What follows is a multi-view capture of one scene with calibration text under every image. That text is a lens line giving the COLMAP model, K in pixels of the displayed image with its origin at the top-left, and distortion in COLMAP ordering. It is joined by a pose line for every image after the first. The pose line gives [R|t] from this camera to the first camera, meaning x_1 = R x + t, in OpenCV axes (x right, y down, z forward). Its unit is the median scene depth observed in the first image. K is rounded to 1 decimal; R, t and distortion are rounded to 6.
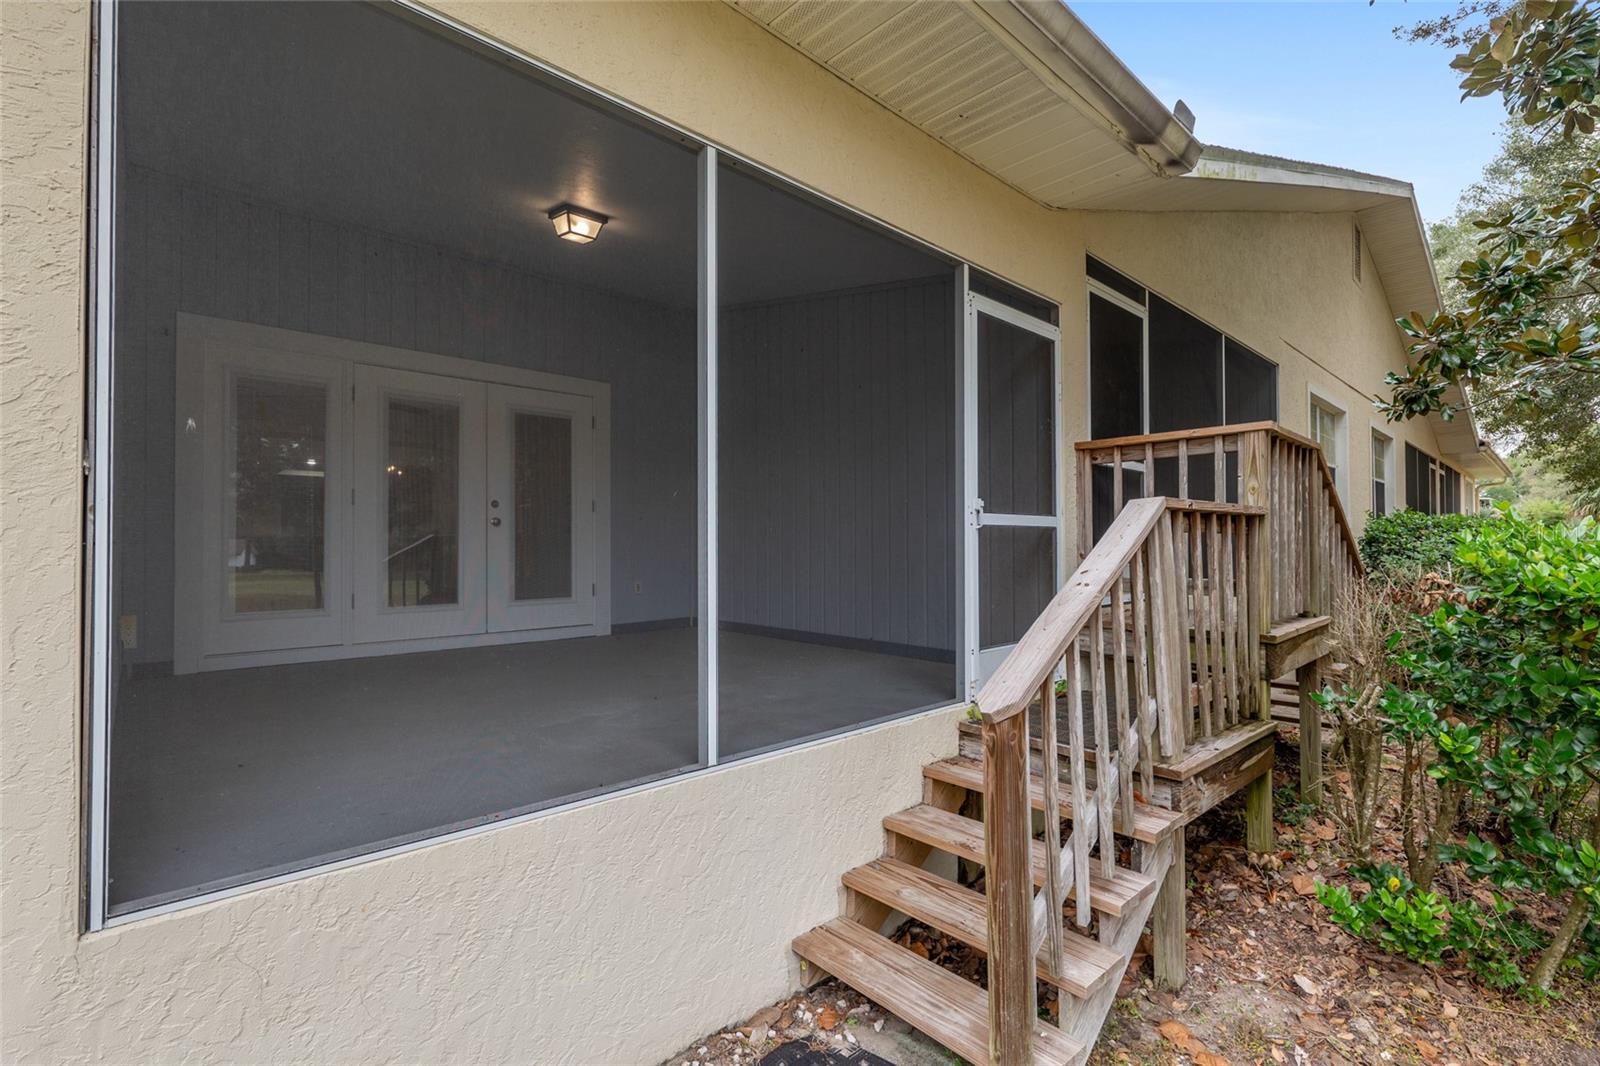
lens RADIAL K [[735.6, 0, 800.0], [0, 735.6, 533.0], [0, 0, 1]] dist [0.000264, 0.000407]
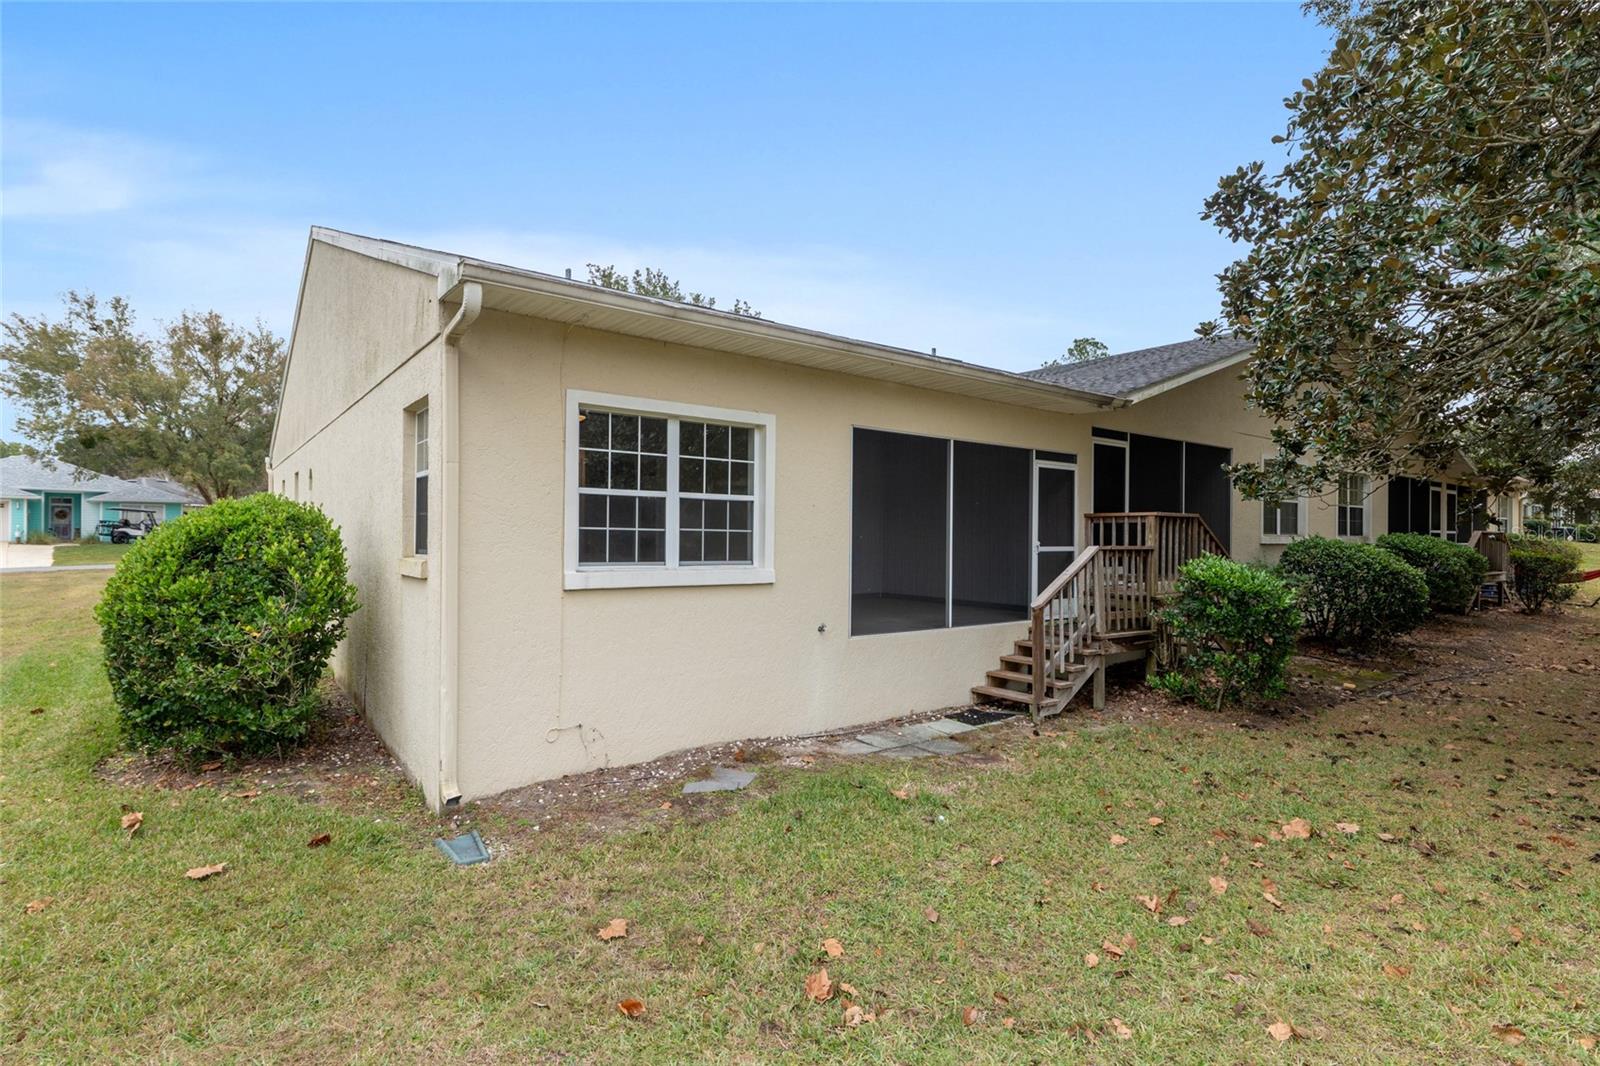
lens RADIAL K [[766.8, 0, 800.0], [0, 766.8, 533.0], [0, 0, 1]] dist [0.000523, 0.000058]
pose [[0.995096, 0.013013, -0.098053, -0.317492], [-0.012148, 0.999882, 0.009412, -0.091477], [0.098164, -0.008174, 0.995137, -1.726039]]
